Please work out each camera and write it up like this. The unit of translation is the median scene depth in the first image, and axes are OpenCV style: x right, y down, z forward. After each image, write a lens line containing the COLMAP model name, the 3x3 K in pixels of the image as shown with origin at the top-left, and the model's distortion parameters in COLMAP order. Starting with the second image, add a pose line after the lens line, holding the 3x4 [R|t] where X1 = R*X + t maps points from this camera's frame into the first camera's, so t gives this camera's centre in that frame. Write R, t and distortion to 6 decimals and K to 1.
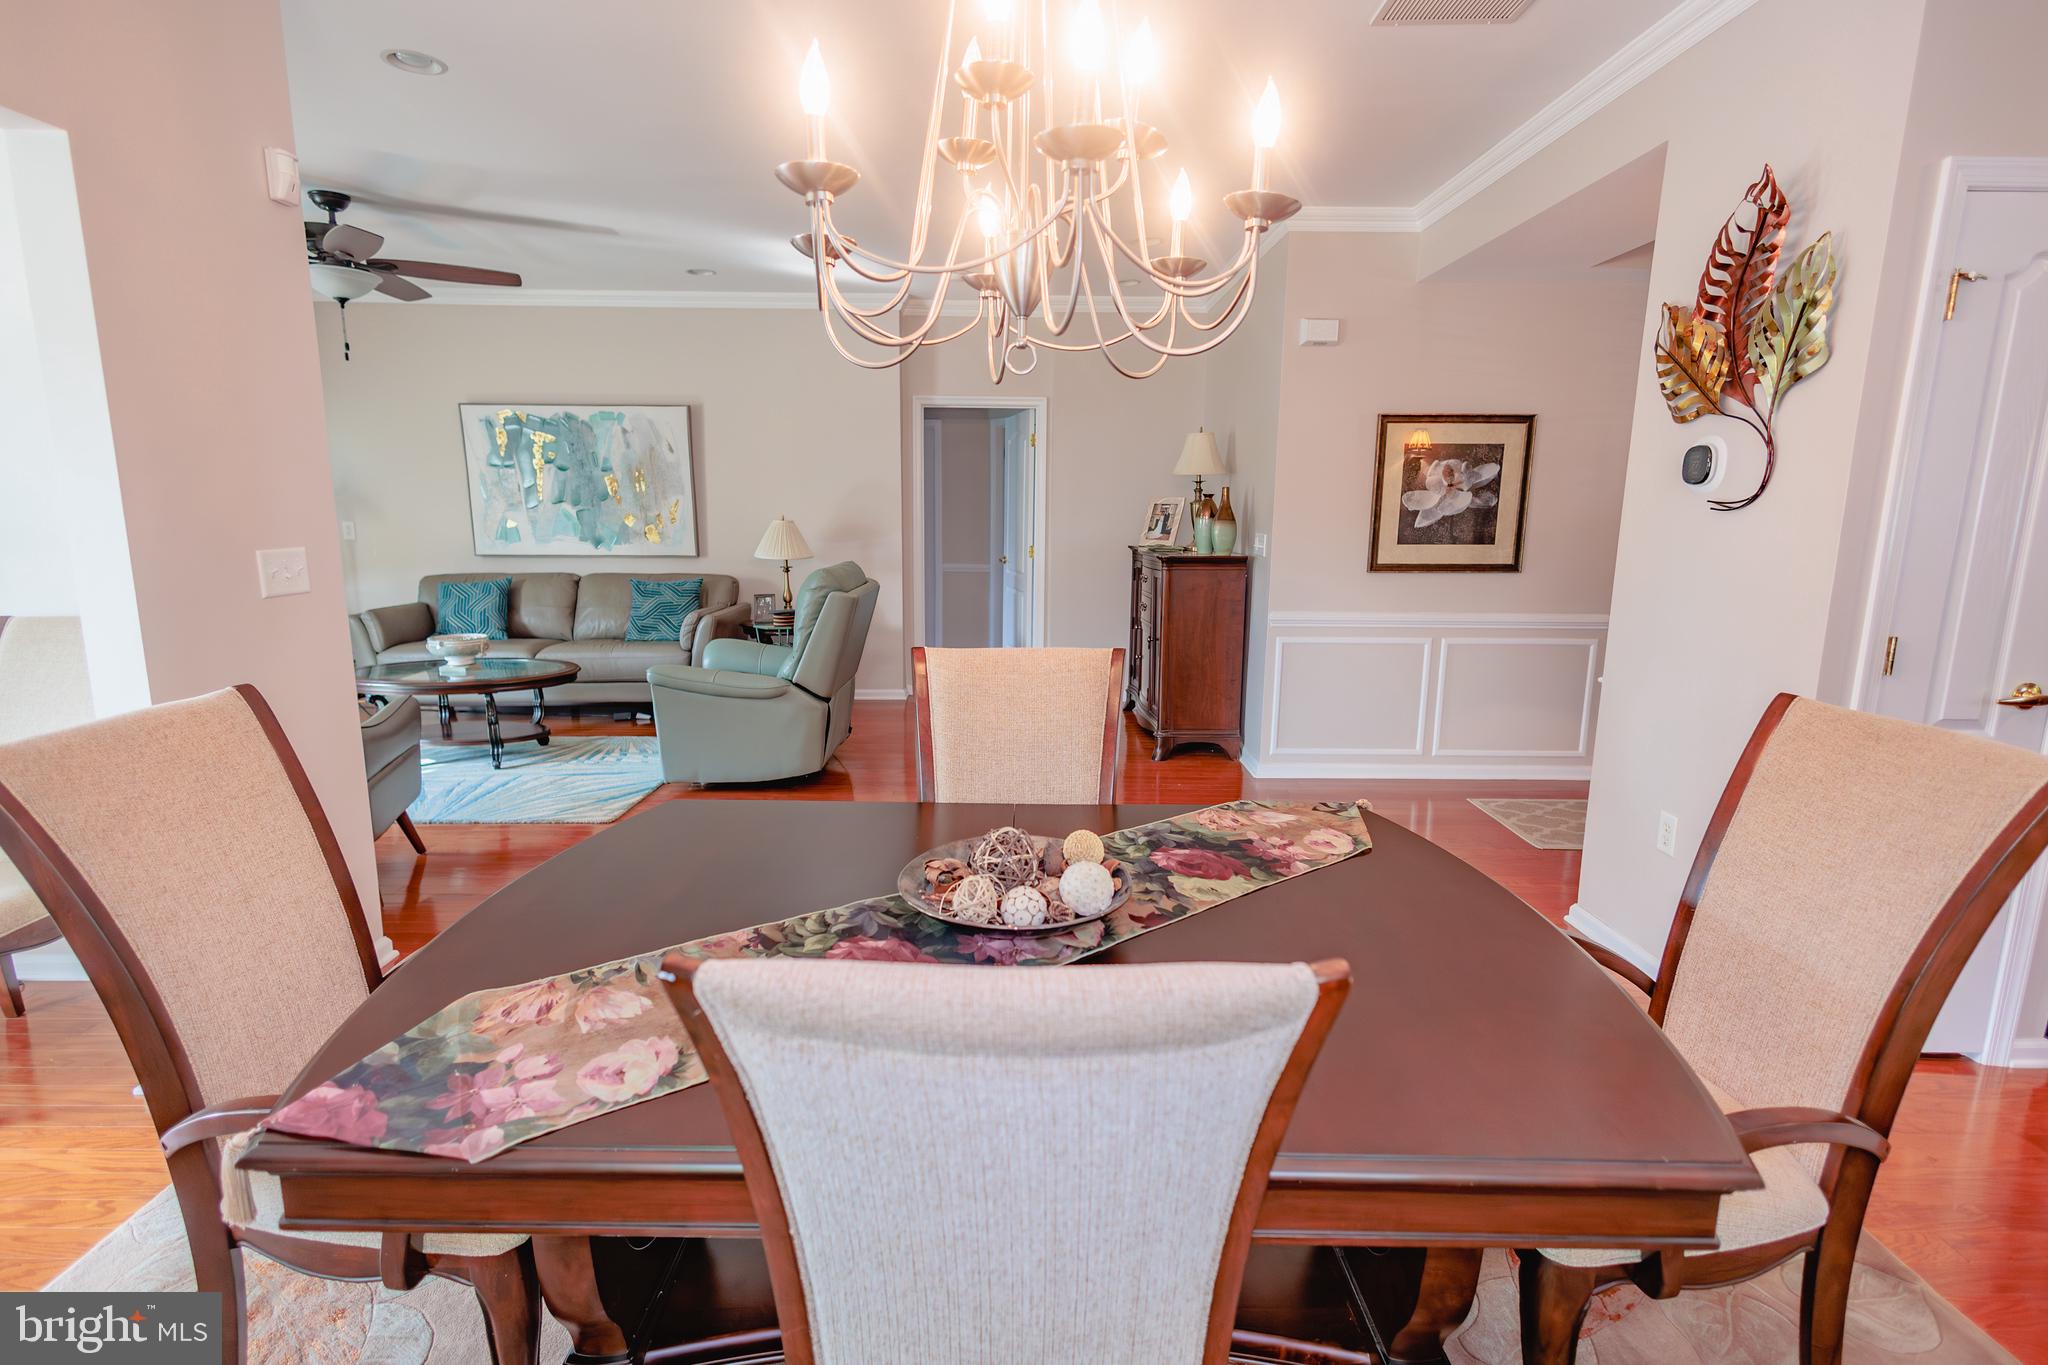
lens RADIAL K [[973.7, 0, 1024.0], [0, 973.7, 682.5], [0, 0, 1]] dist [0.009423, -0.000095]
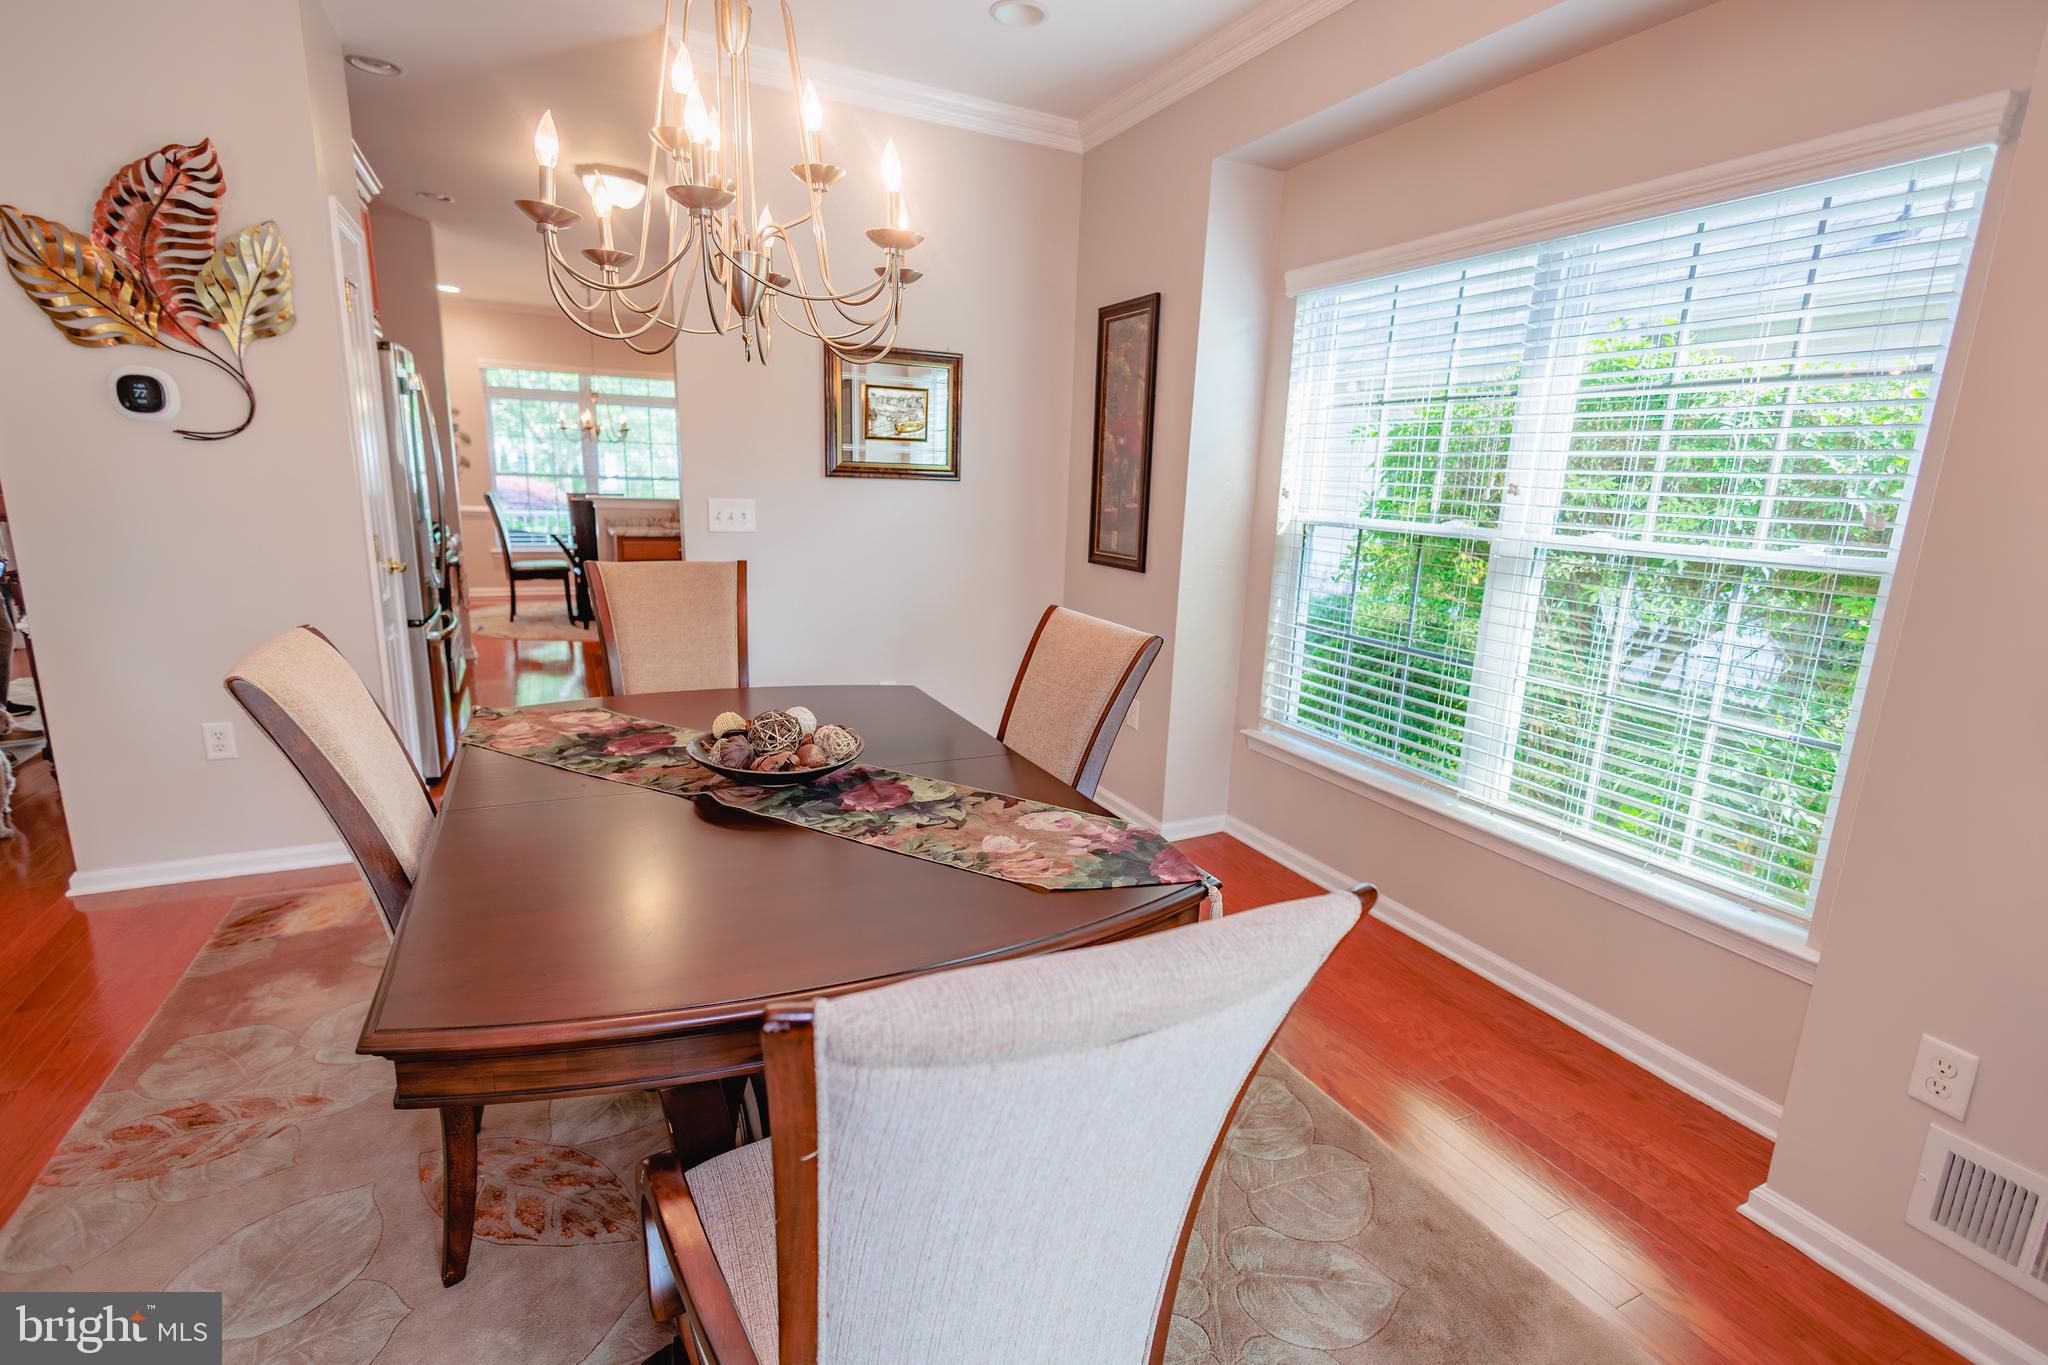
lens RADIAL K [[937.3, 0, 1022.0], [0, 937.3, 682.7], [0, 0, 1]] dist [0.017344, -0.007185]
pose [[-0.436401, -0.221780, 0.871991, -0.283597], [0.119671, 0.946228, 0.300552, -0.051590], [-0.891758, 0.235513, -0.386395, 0.264162]]
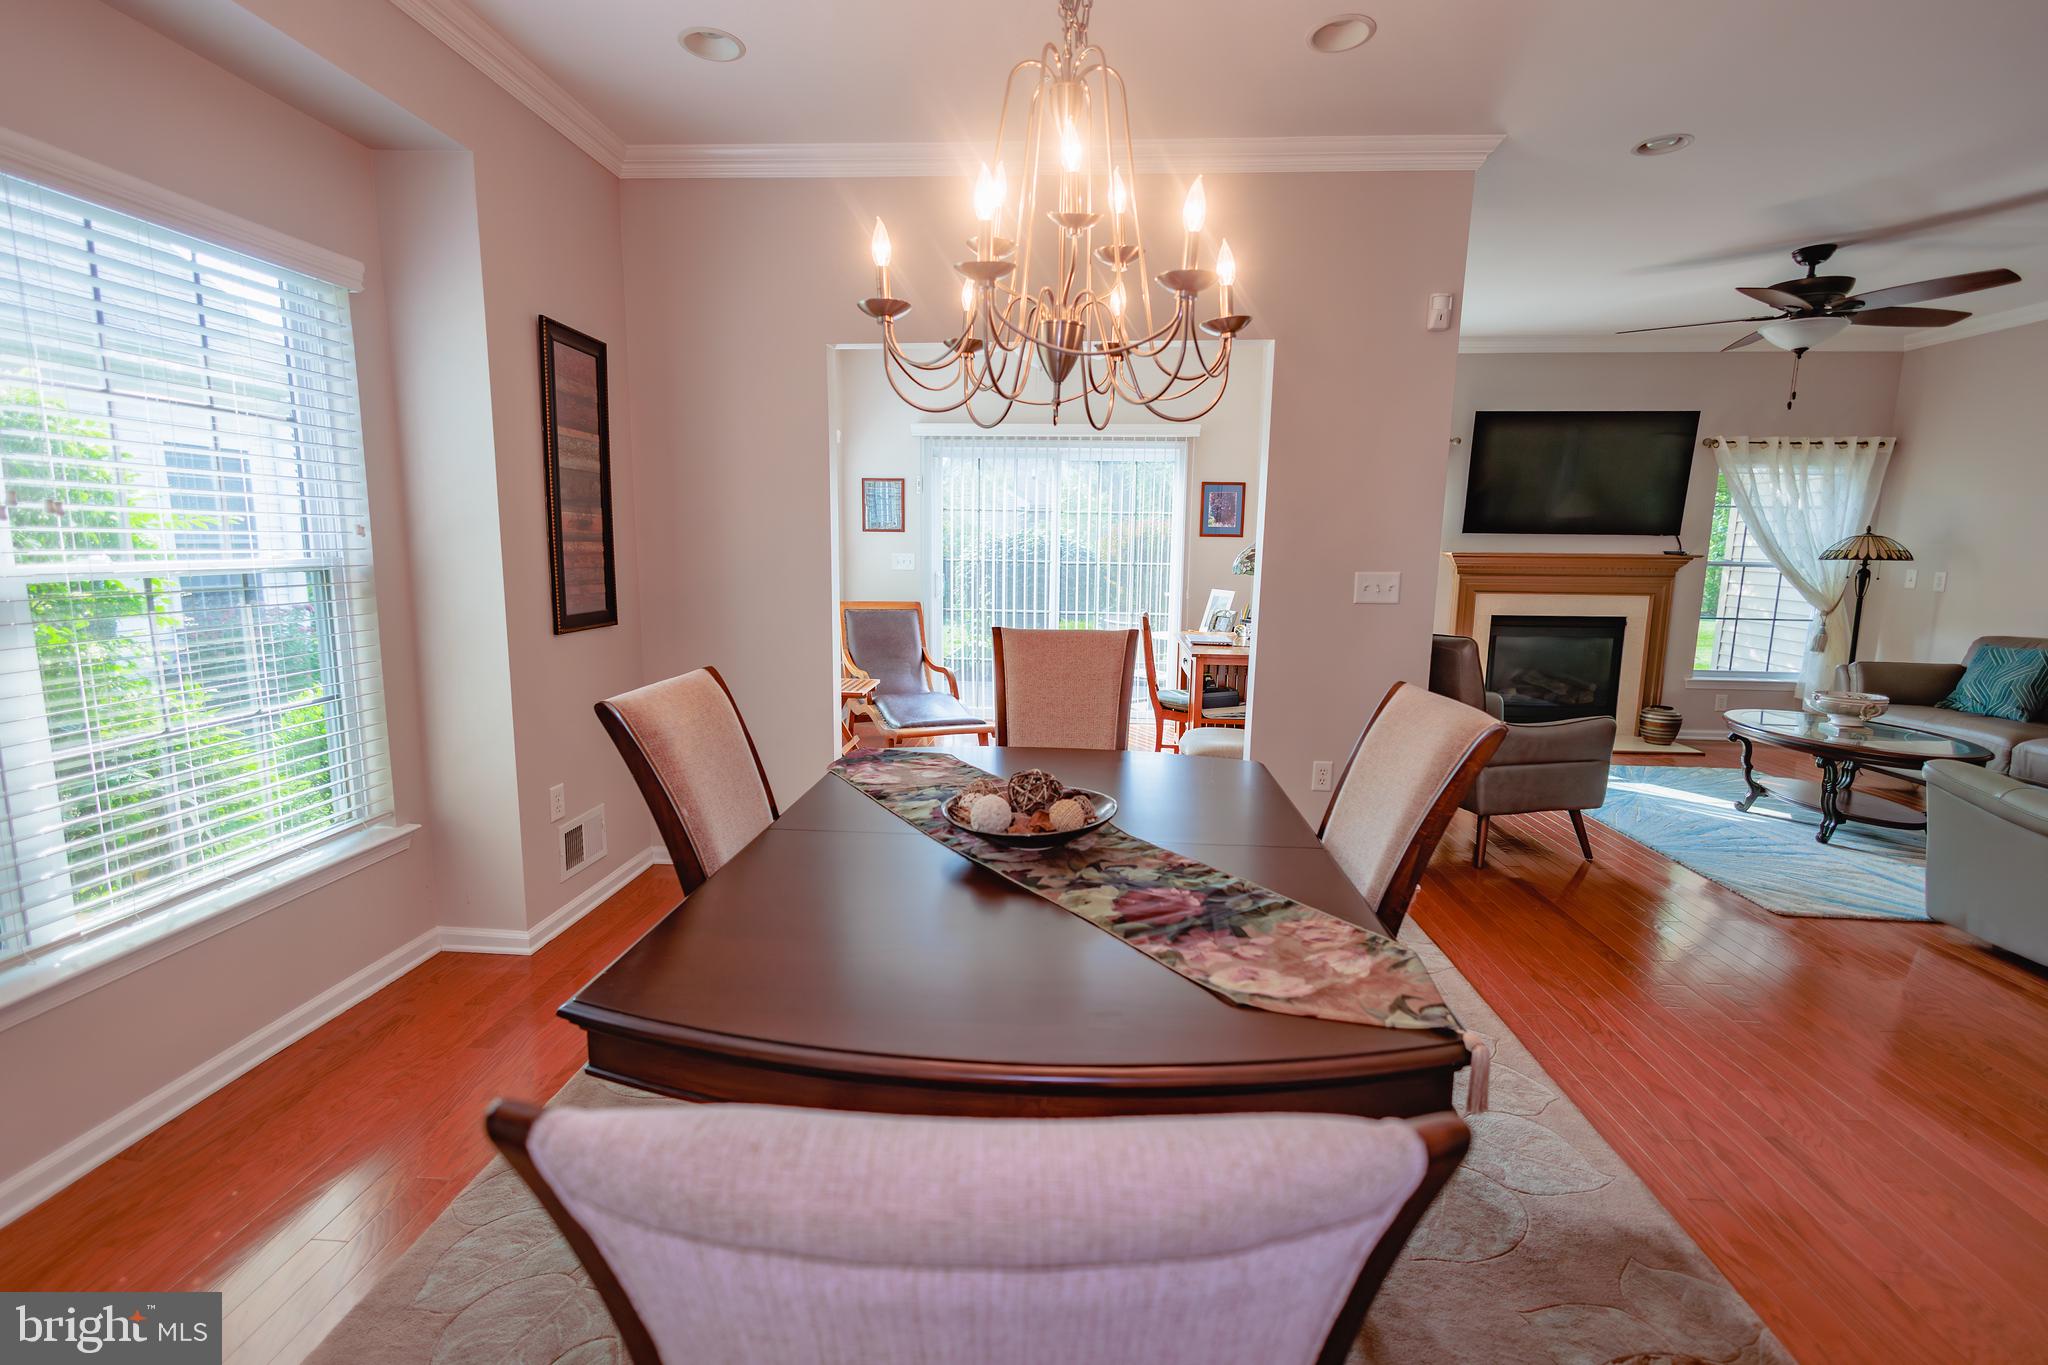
lens RADIAL K [[937.3, 0, 1022.0], [0, 937.3, 682.7], [0, 0, 1]] dist [0.017344, -0.007185]
pose [[-0.068747, 0.139931, -0.987772, 0.273745], [-0.191292, 0.969893, 0.150712, -0.034503], [0.979123, 0.199314, -0.039909, 0.225777]]
